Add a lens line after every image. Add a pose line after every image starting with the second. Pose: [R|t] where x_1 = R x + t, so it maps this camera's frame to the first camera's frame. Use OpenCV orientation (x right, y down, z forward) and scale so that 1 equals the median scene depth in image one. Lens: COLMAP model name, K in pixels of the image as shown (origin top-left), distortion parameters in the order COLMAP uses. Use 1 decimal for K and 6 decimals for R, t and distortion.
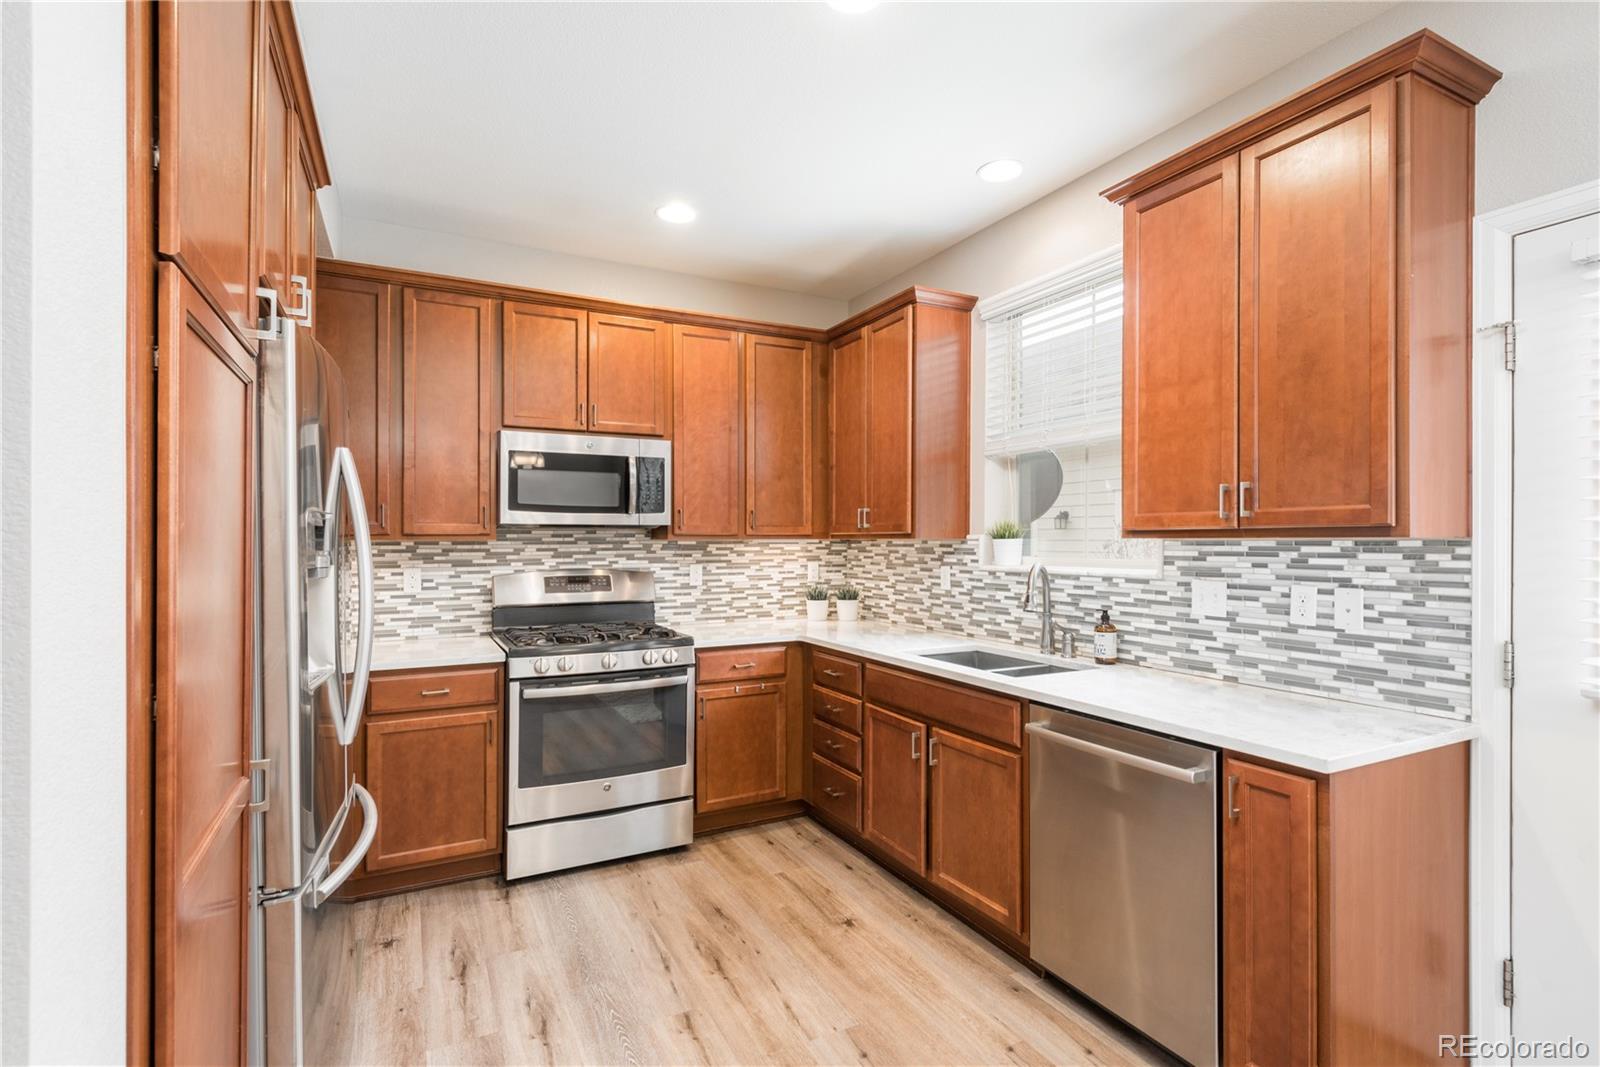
lens RADIAL K [[763.3, 0, 803.7], [0, 763.3, 539.9], [0, 0, 1]] dist [0.019072, -0.000514]
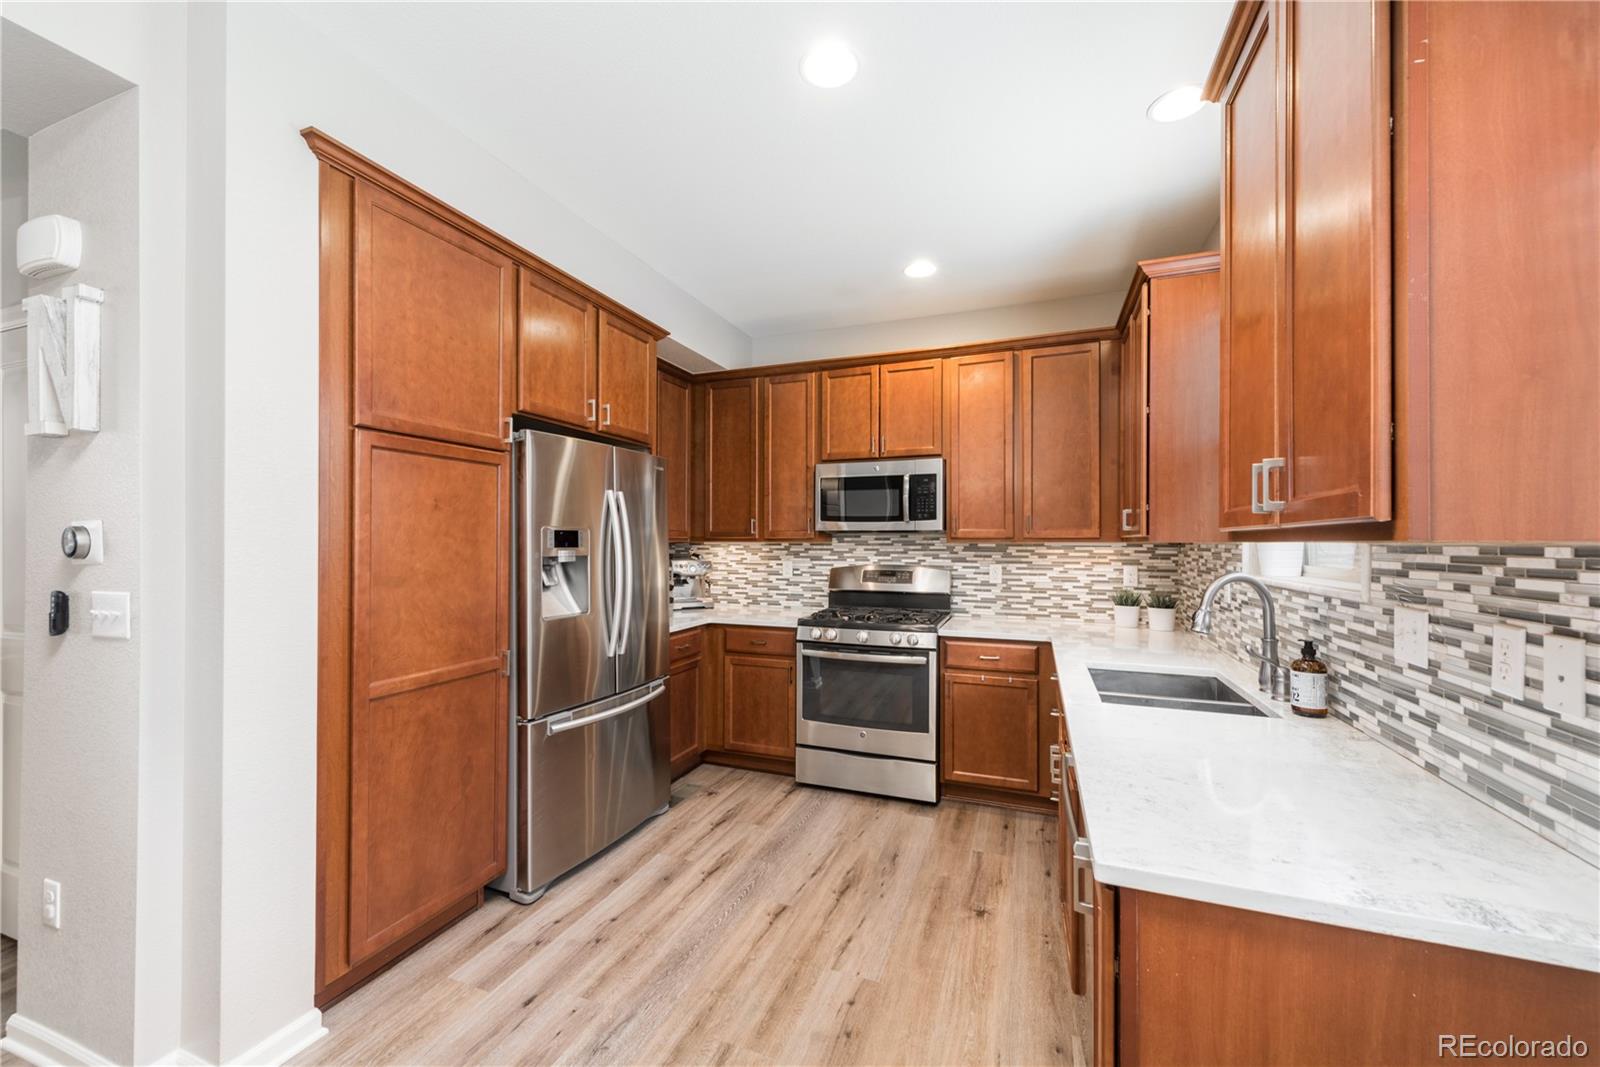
lens RADIAL K [[634.9, 0, 796.2], [0, 634.9, 539.1], [0, 0, 1]] dist [0.018318, -0.006266]
pose [[0.660414, -0.000718, -0.750901, 0.468528], [-0.003225, 0.999988, -0.003792, -0.000936], [0.750895, 0.004926, 0.660404, 0.208032]]
